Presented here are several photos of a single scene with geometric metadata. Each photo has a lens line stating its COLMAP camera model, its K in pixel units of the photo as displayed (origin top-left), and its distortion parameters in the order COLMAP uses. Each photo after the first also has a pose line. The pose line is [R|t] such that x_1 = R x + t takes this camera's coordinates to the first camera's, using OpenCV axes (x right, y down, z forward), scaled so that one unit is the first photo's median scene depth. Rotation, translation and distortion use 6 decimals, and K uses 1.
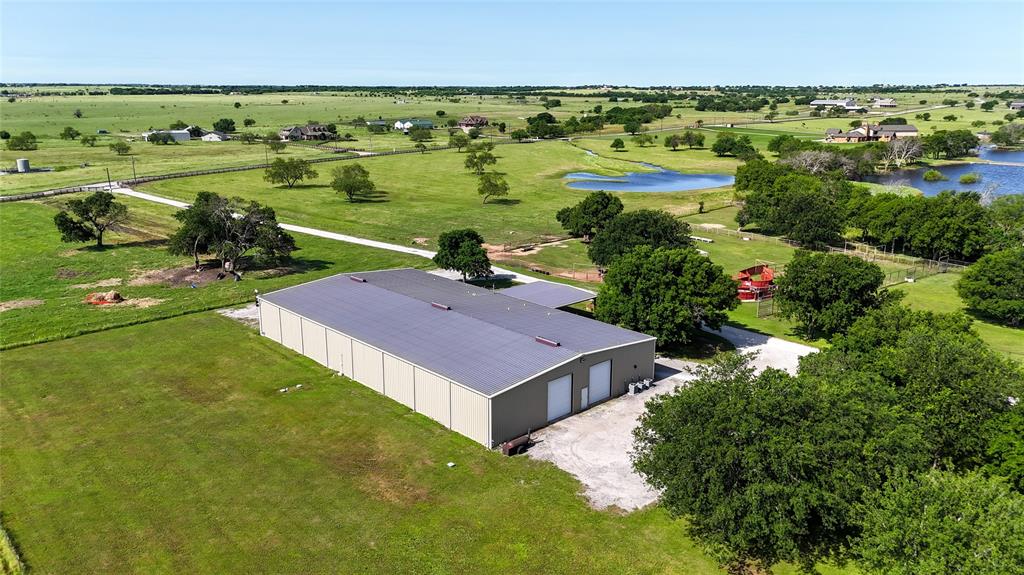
lens RADIAL K [[757.7, 0, 510.2], [0, 757.7, 285.5], [0, 0, 1]] dist [0.061128, -0.048970]
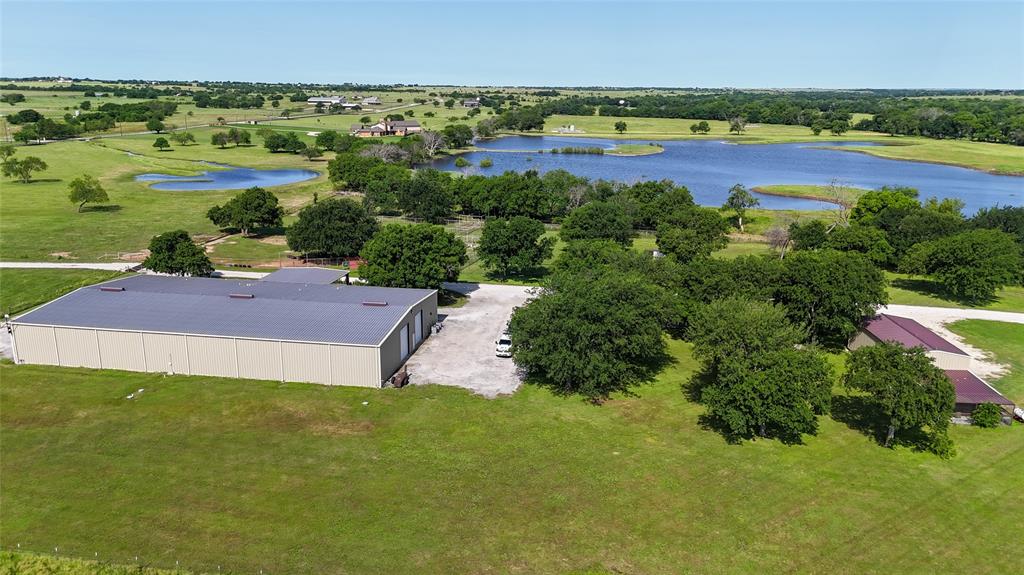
lens RADIAL K [[757.7, 0, 514.0], [0, 757.7, 292.8], [0, 0, 1]] dist [0.061128, -0.048970]
pose [[0.790417, -0.152240, 0.593350, -0.140317], [0.143683, 0.987679, 0.062011, 0.003481], [-0.595480, 0.036240, 0.802552, -0.035179]]
